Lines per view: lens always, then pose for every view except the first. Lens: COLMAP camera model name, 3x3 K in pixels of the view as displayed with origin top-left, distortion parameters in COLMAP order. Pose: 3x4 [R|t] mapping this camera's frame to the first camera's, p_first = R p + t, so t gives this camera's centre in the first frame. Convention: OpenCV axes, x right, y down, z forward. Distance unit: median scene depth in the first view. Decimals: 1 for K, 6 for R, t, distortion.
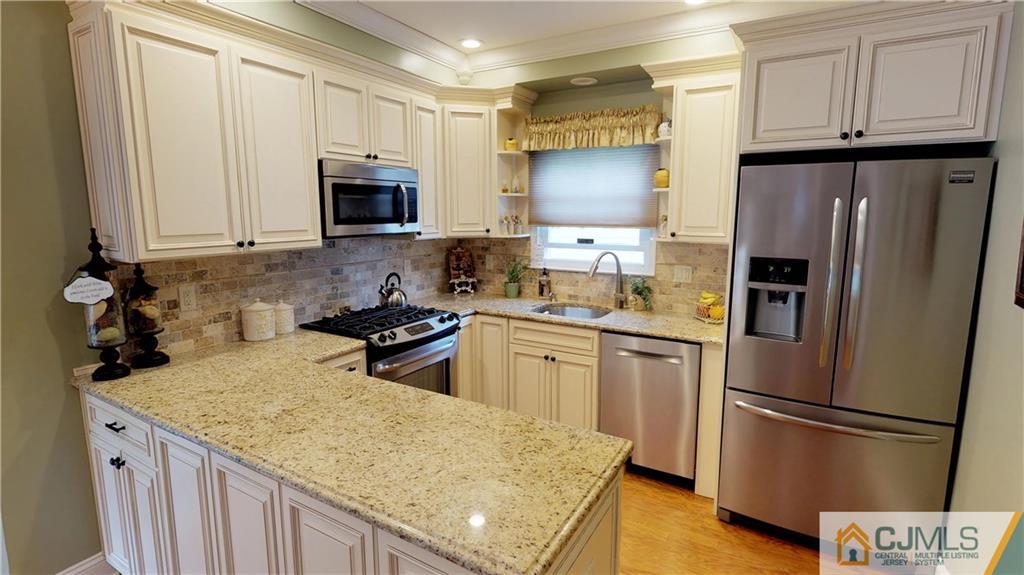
lens RADIAL K [[486.8, 0, 512.0], [0, 486.8, 287.5], [0, 0, 1]] dist [-0.000195, -0.000051]
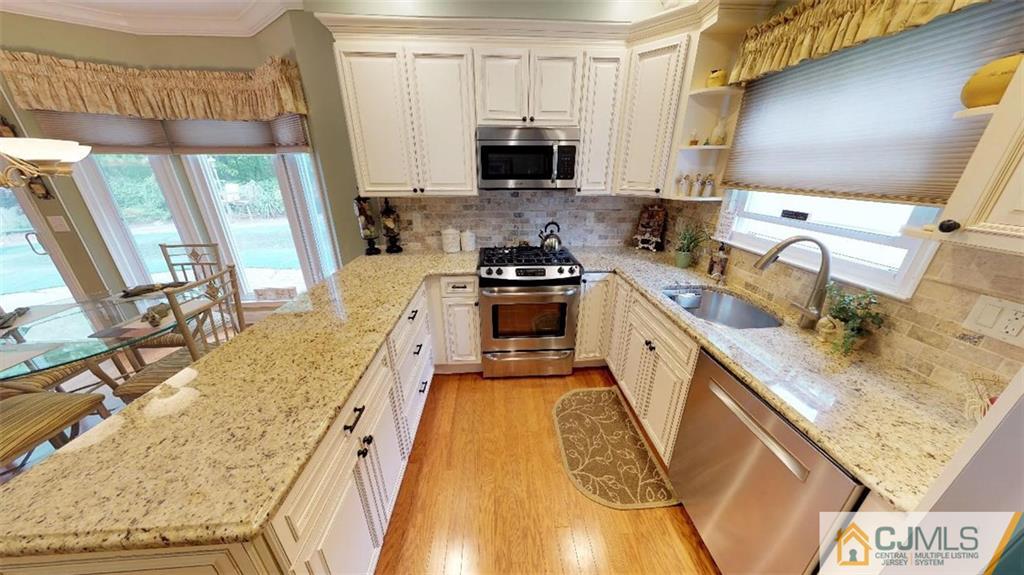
lens RADIAL K [[286.3, 0, 511.7], [0, 286.3, 276.8], [0, 0, 1]] dist [-0.000008, -0.000032]
pose [[0.555519, 0.293458, -0.777998, 0.288623], [-0.128815, 0.954729, 0.268142, -0.075127], [0.821465, -0.048740, 0.568172, 0.483469]]
